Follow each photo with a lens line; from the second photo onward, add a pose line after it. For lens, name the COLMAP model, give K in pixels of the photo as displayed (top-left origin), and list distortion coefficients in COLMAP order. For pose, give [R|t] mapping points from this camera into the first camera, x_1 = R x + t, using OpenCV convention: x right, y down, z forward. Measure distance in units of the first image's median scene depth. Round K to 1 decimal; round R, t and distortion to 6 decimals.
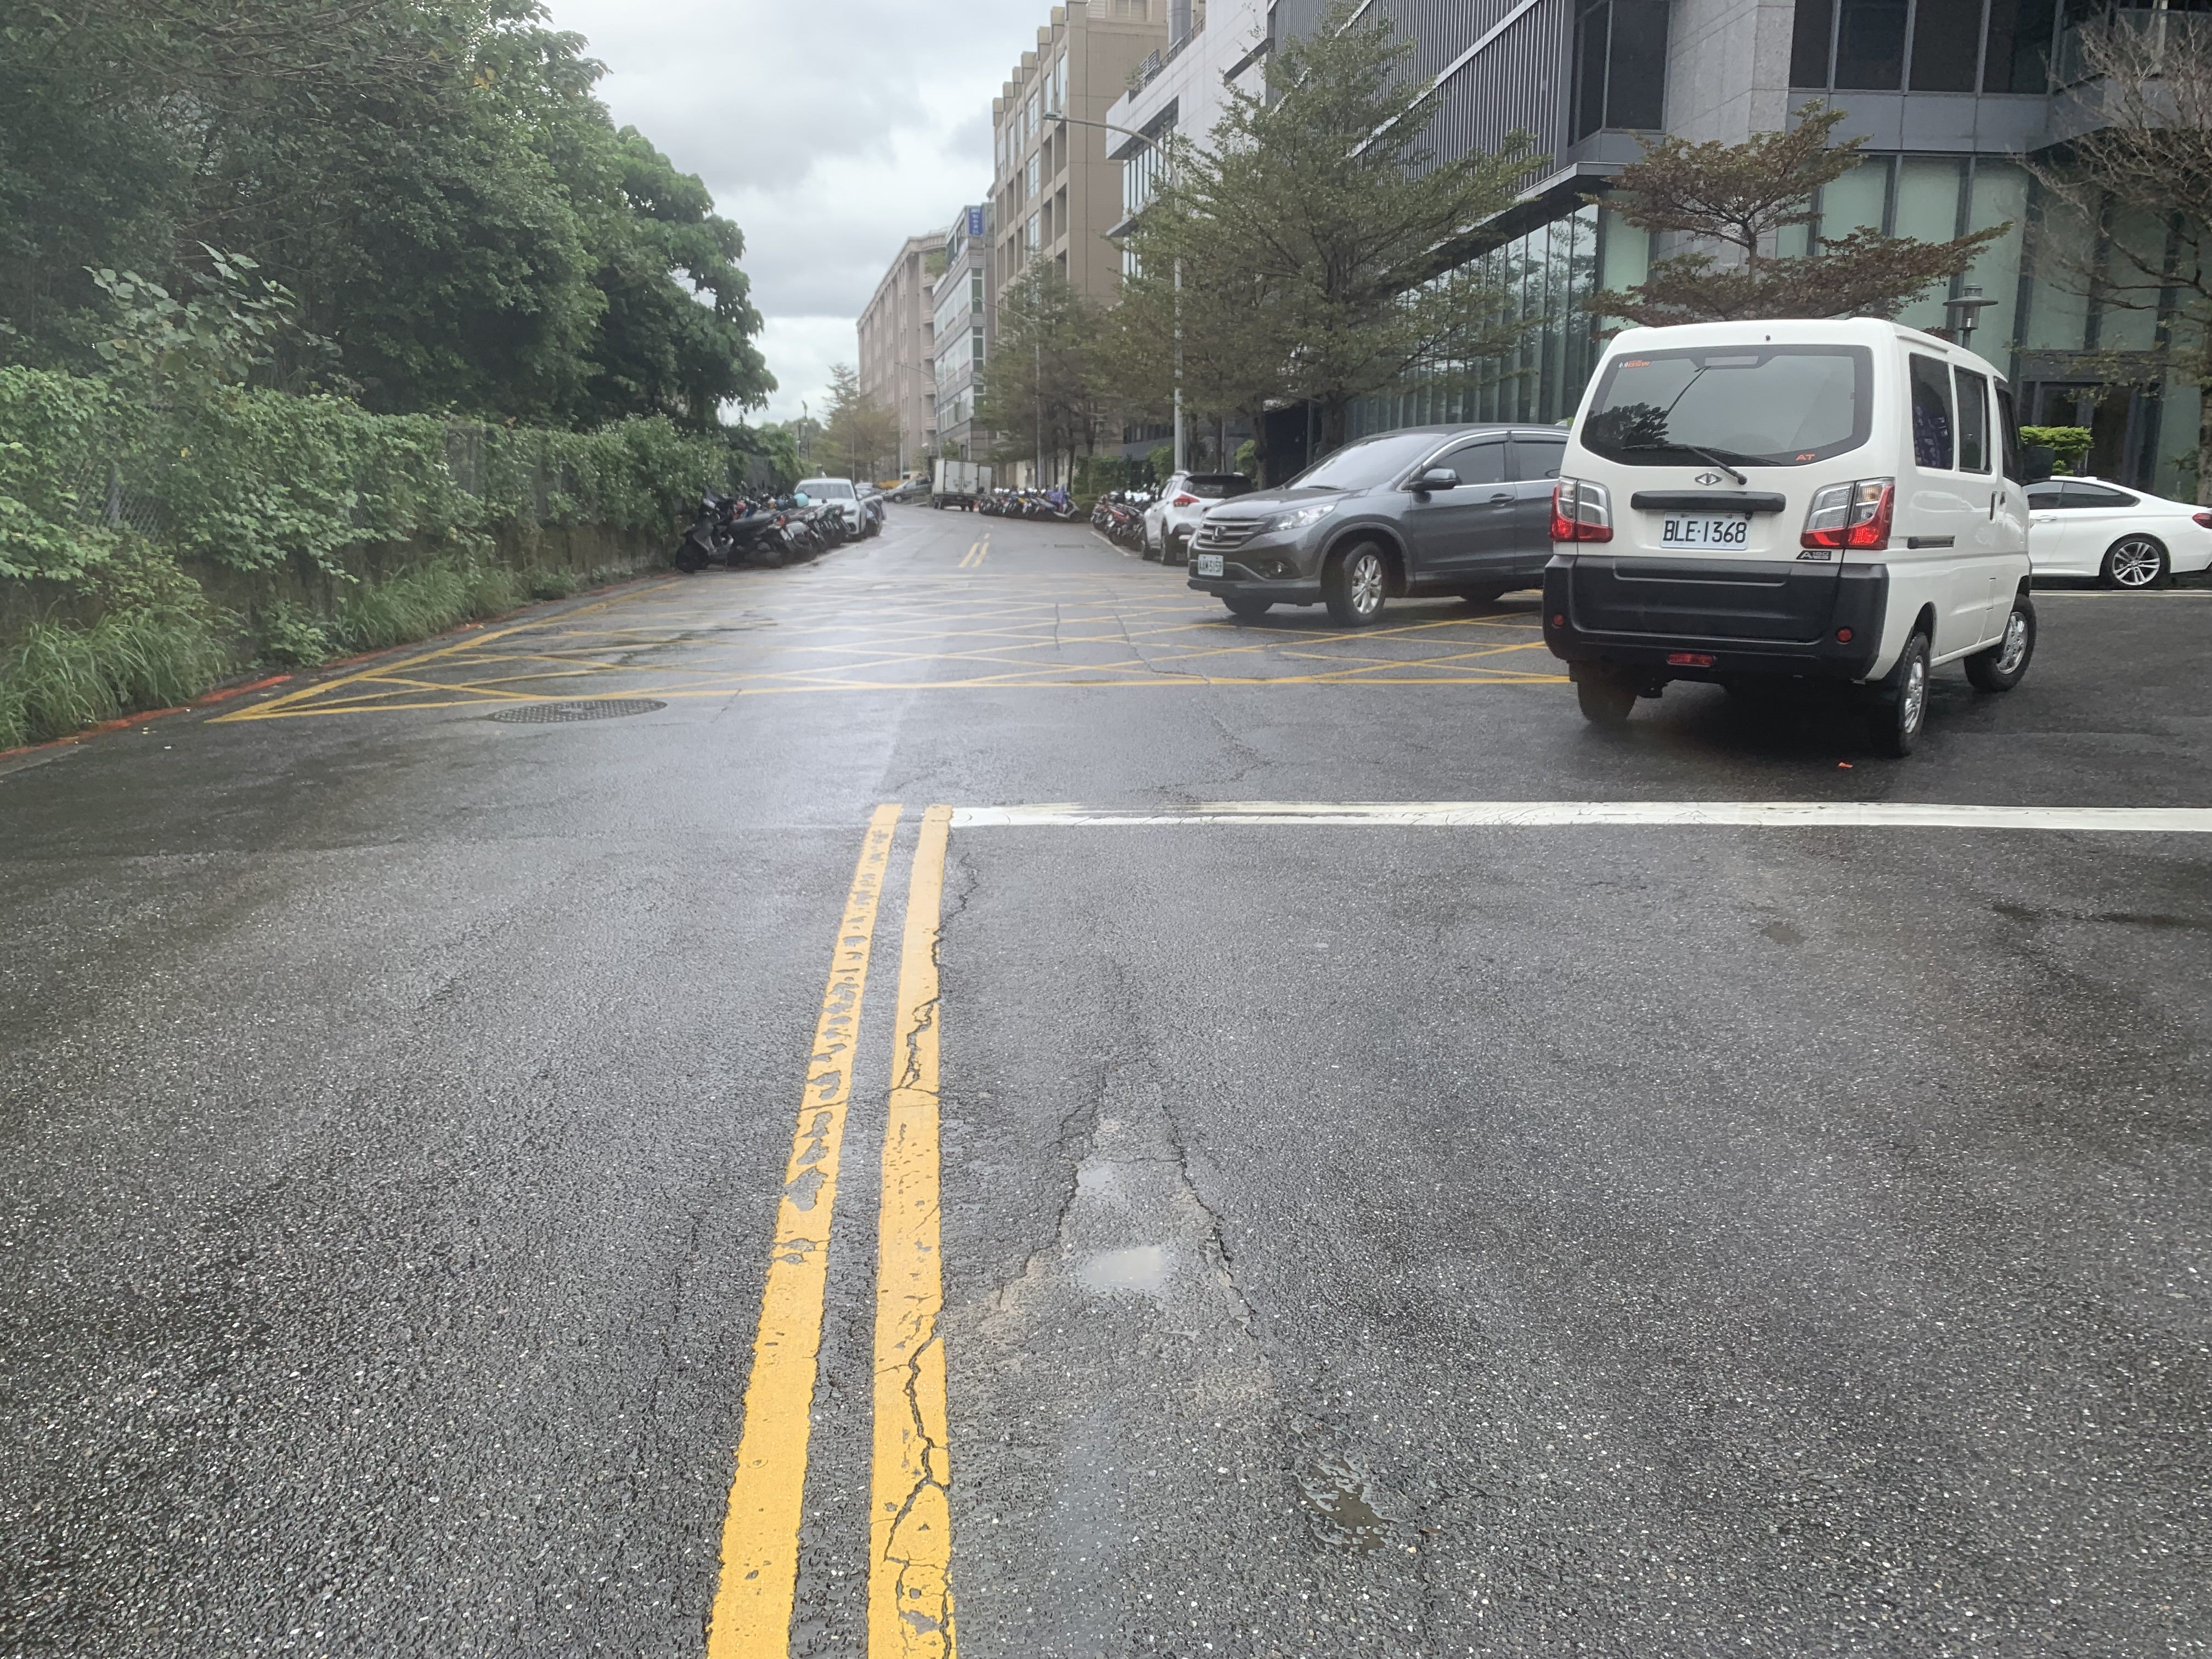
lens RADIAL K [[1677.3, 0, 1109.3], [0, 1677.3, 826.2], [0, 0, 1]] dist [0.006442, 0.000821]
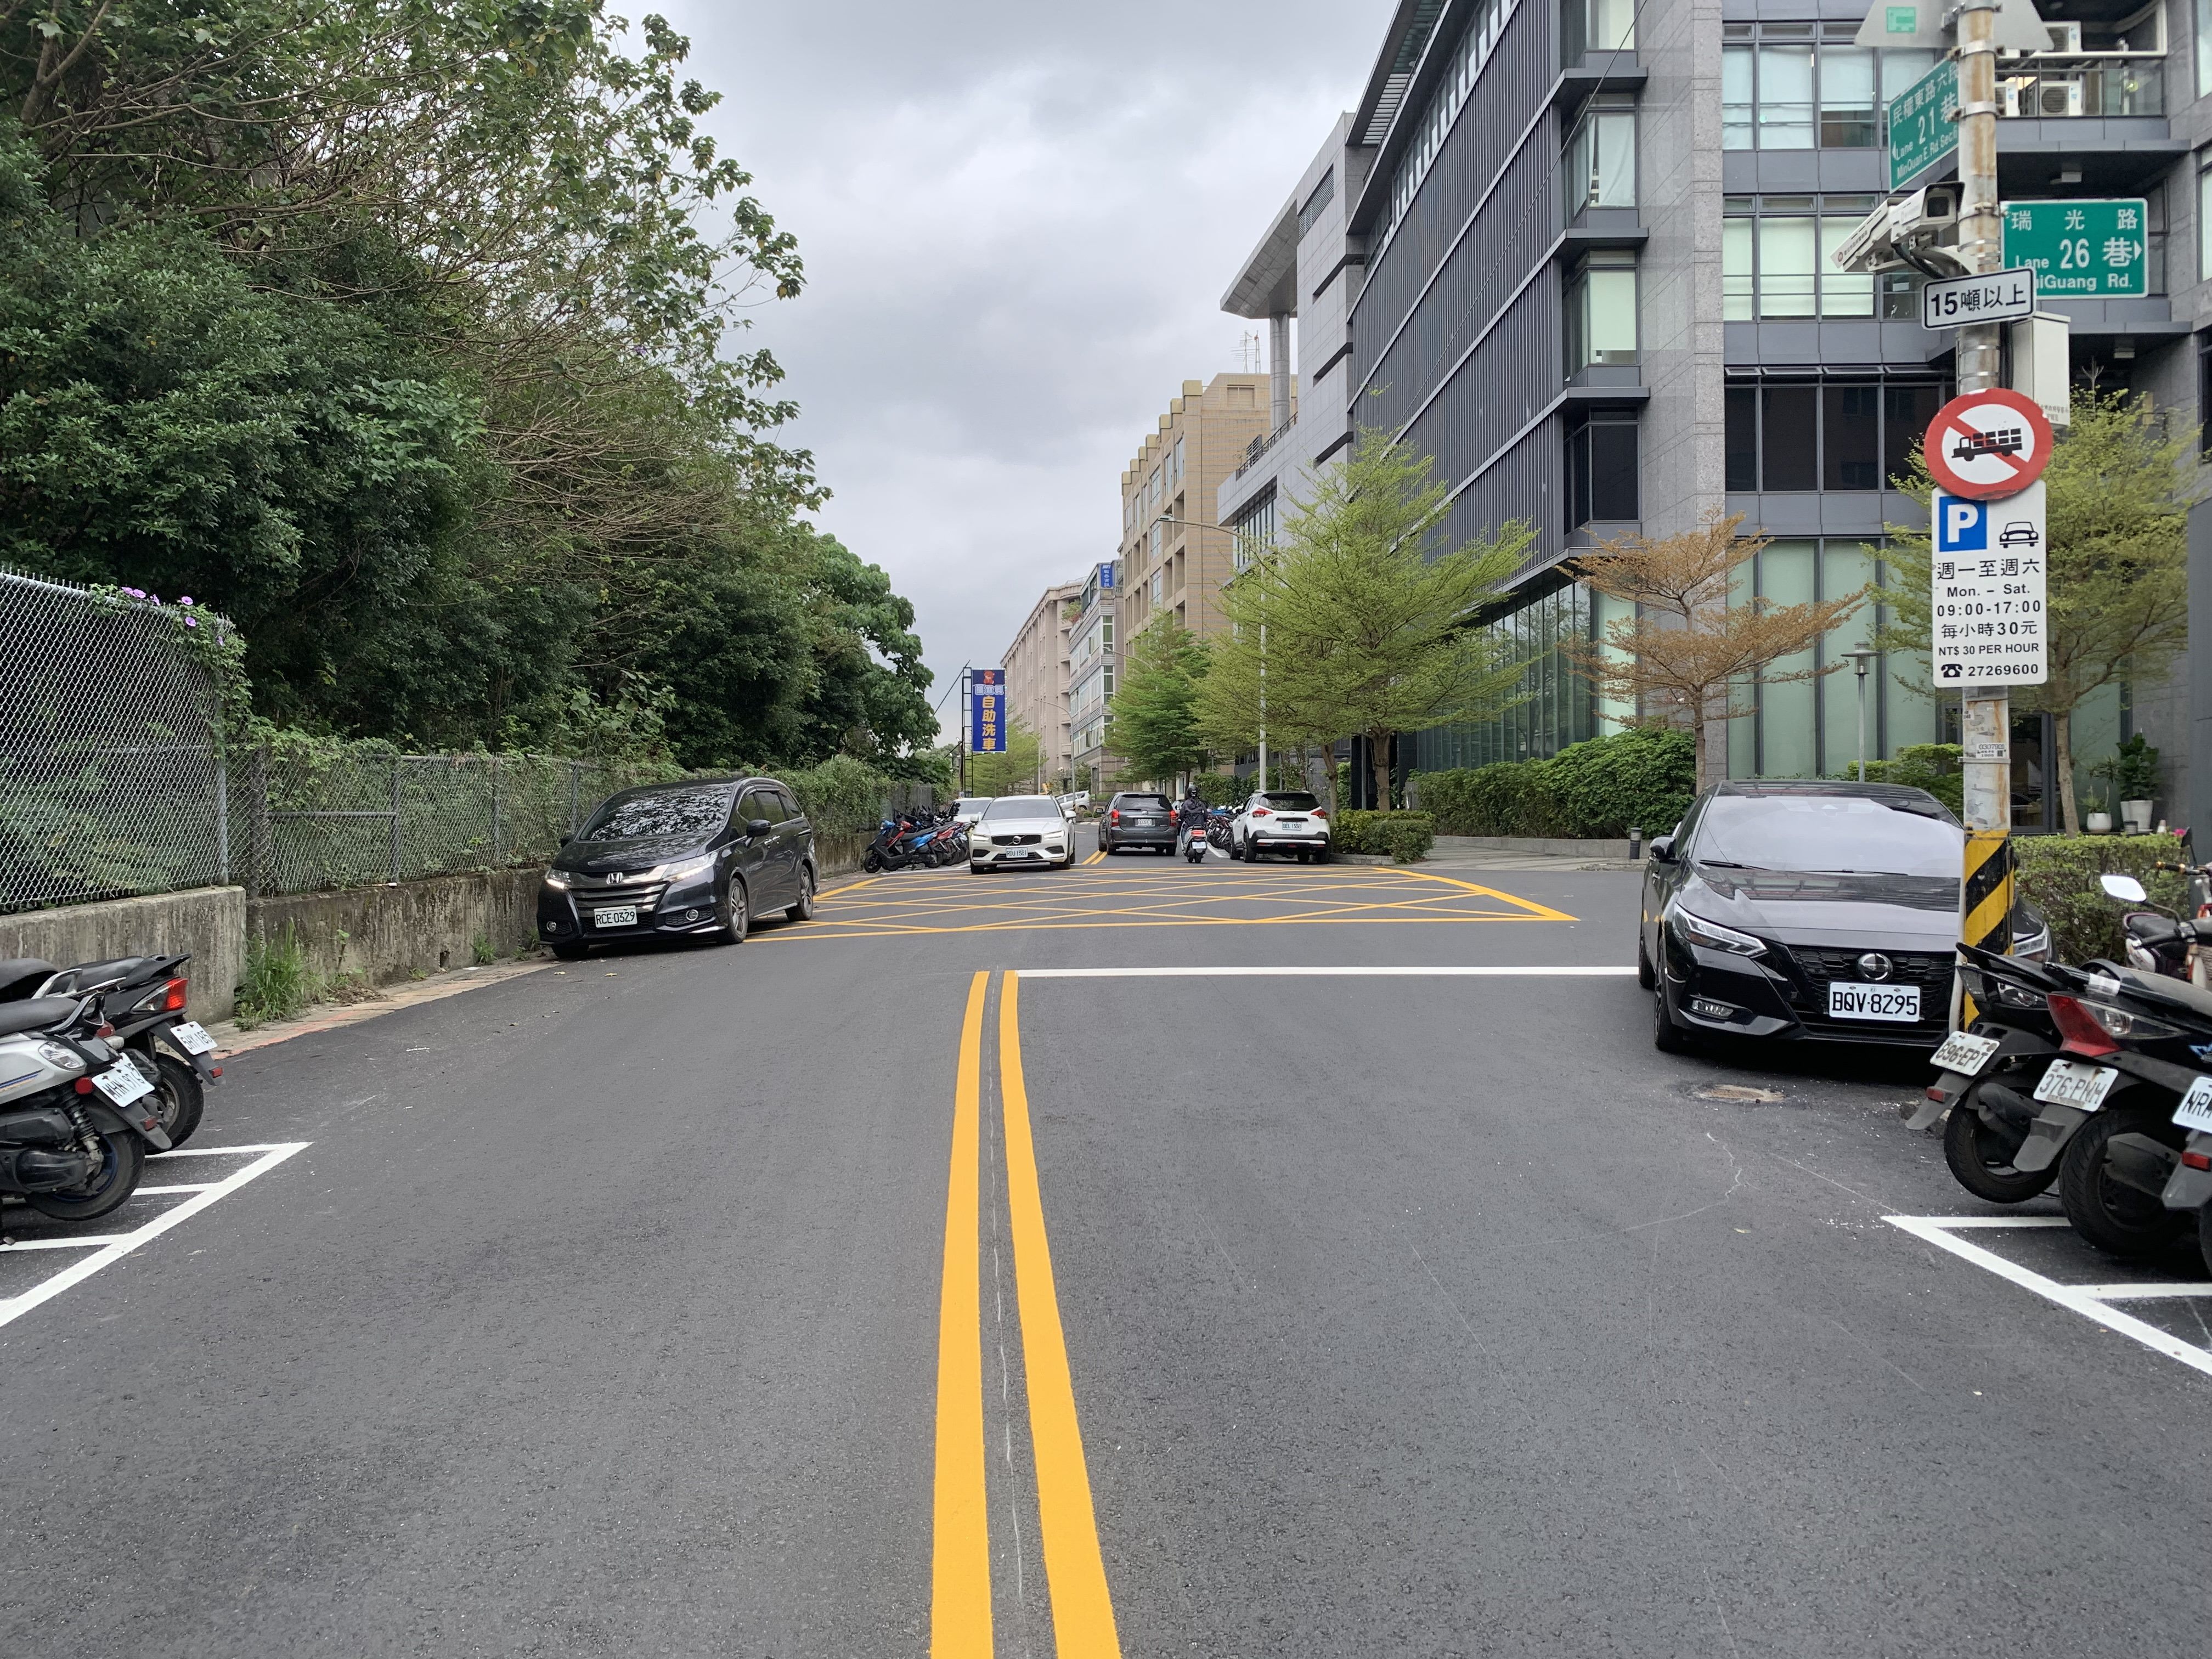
lens RADIAL K [[1677.3, 0, 1106.8], [0, 1677.3, 828.4], [0, 0, 1]] dist [0.006442, 0.000821]
pose [[0.996588, -0.017002, -0.080761, 0.013024], [0.001923, 0.983068, -0.183230, 0.023086], [0.082509, 0.182450, 0.979747, -0.115817]]
